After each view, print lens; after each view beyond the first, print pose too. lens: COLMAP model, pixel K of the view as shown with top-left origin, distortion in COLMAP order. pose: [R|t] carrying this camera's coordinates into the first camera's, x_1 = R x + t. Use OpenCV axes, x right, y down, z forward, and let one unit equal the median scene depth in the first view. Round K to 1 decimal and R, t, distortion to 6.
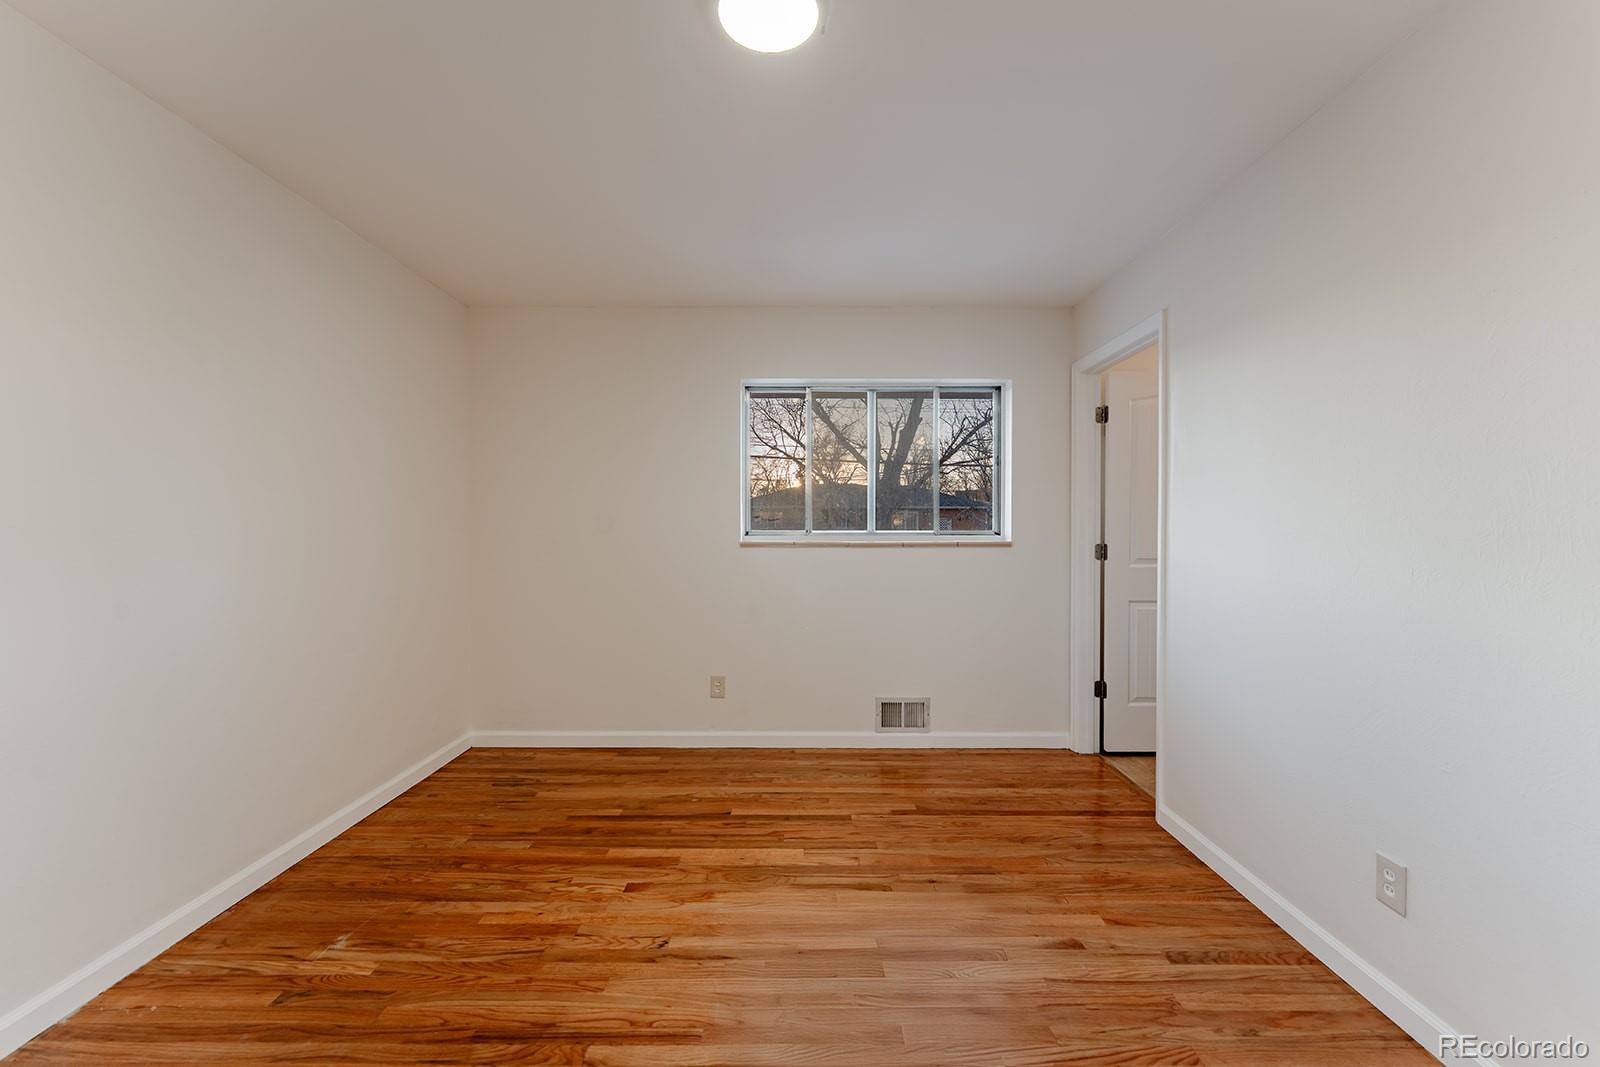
lens RADIAL K [[614.5, 0, 726.9], [0, 614.5, 525.0], [0, 0, 1]] dist [-0.001250, -0.000081]
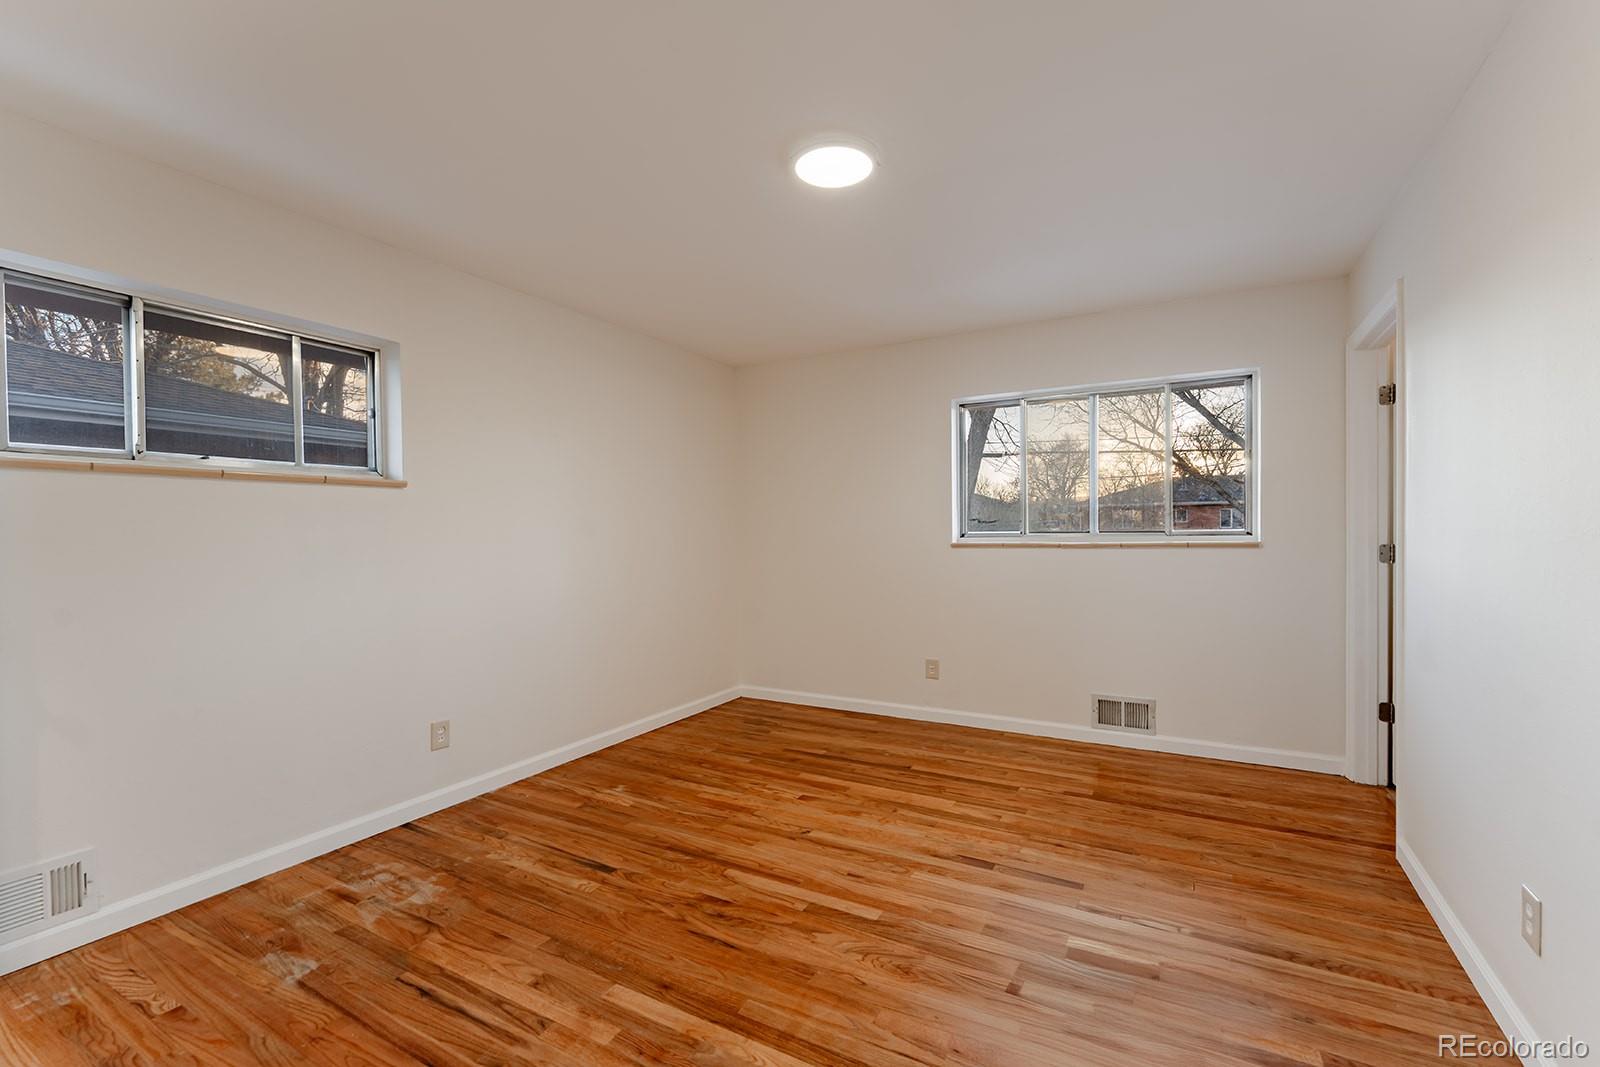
lens RADIAL K [[630.2, 0, 831.5], [0, 630.2, 526.0], [0, 0, 1]] dist [0.000283, -0.000725]
pose [[0.909593, -0.013386, -0.415285, 0.374295], [0.012801, 0.999909, -0.004192, -0.002015], [0.415304, -0.001503, 0.909682, -0.184292]]
